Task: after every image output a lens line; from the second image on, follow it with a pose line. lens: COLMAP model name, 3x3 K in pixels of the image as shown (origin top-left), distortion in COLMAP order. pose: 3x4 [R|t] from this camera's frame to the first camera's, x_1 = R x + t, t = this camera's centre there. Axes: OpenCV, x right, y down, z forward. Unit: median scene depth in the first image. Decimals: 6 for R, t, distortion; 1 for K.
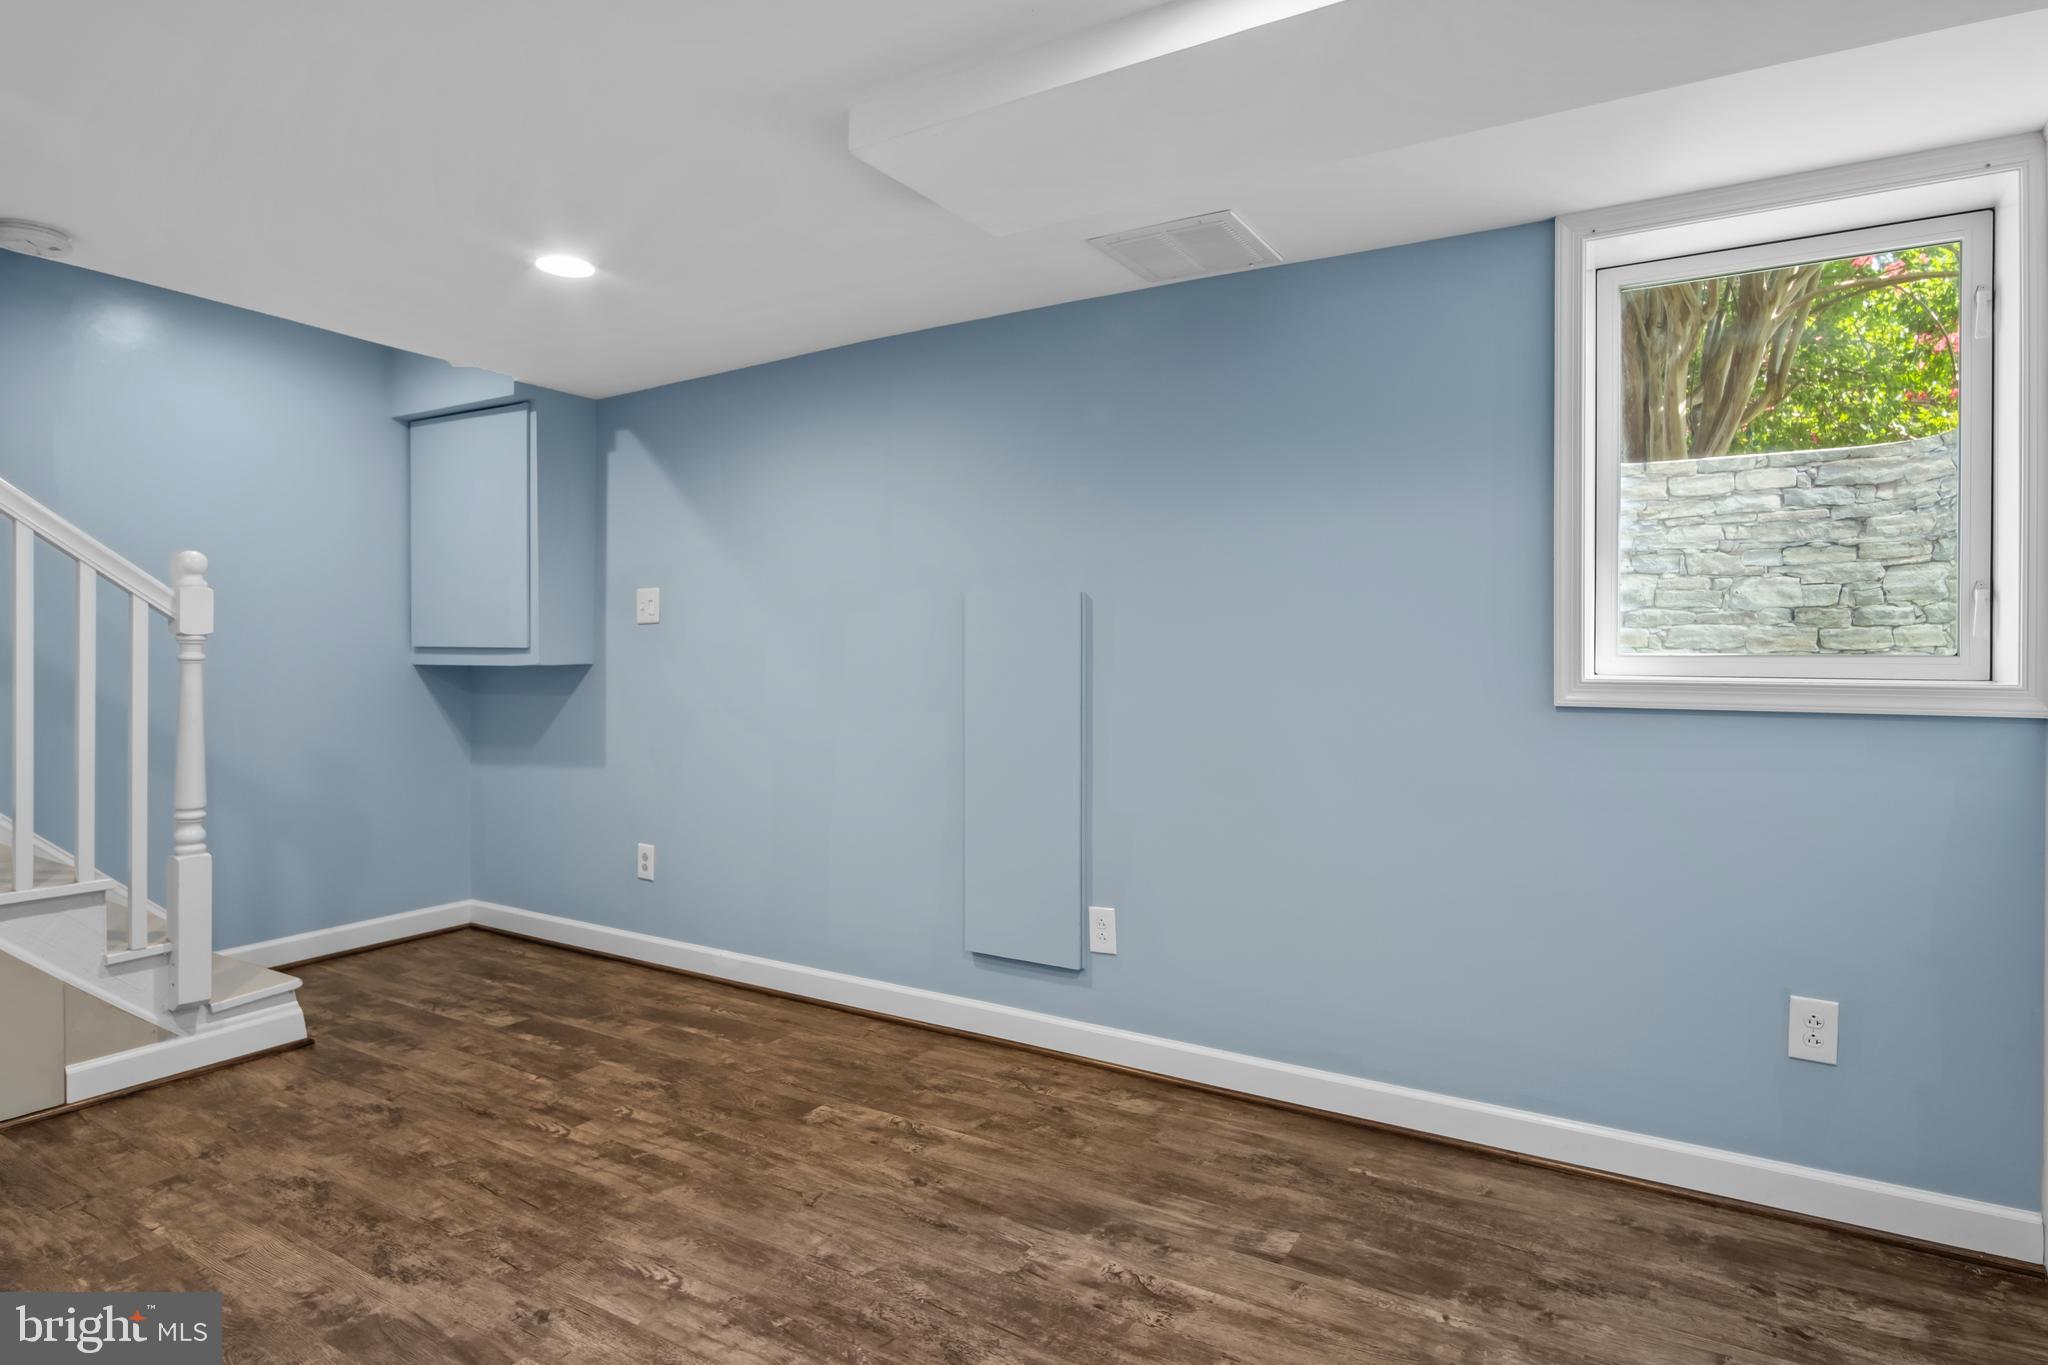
lens RADIAL K [[1103.9, 0, 1038.1], [0, 1103.9, 661.9], [0, 0, 1]] dist [-0.004207, -0.001668]
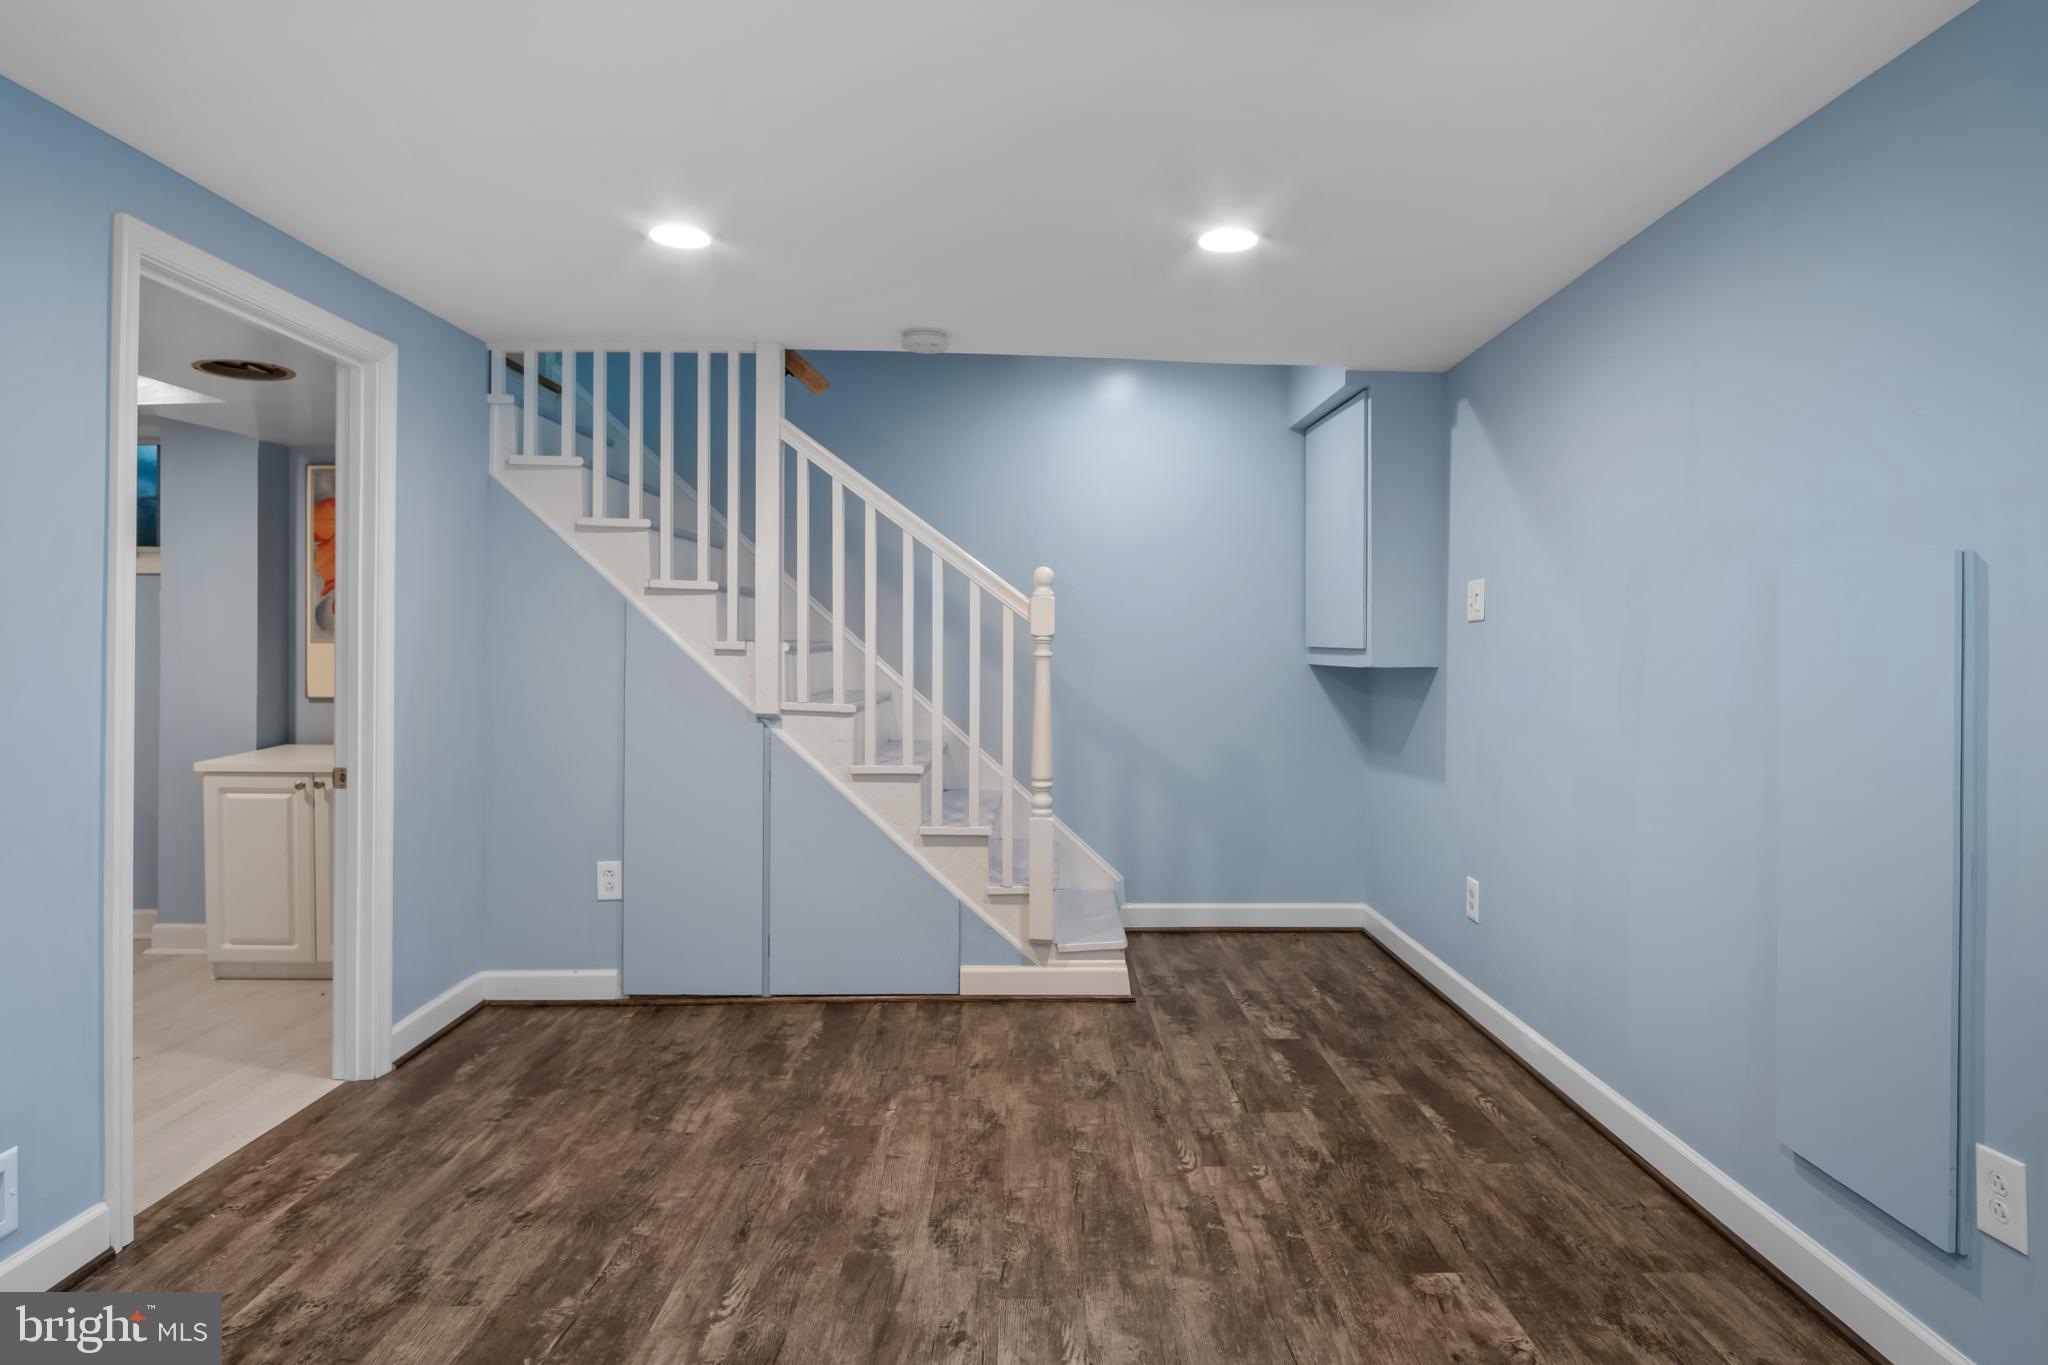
lens RADIAL K [[1103.9, 0, 1038.1], [0, 1103.9, 661.9], [0, 0, 1]] dist [-0.004207, -0.001668]
pose [[0.533062, 0.014625, -0.845950, 0.254916], [-0.017283, 0.999830, 0.006395, -0.003837], [0.845899, 0.011212, 0.533225, 0.347800]]
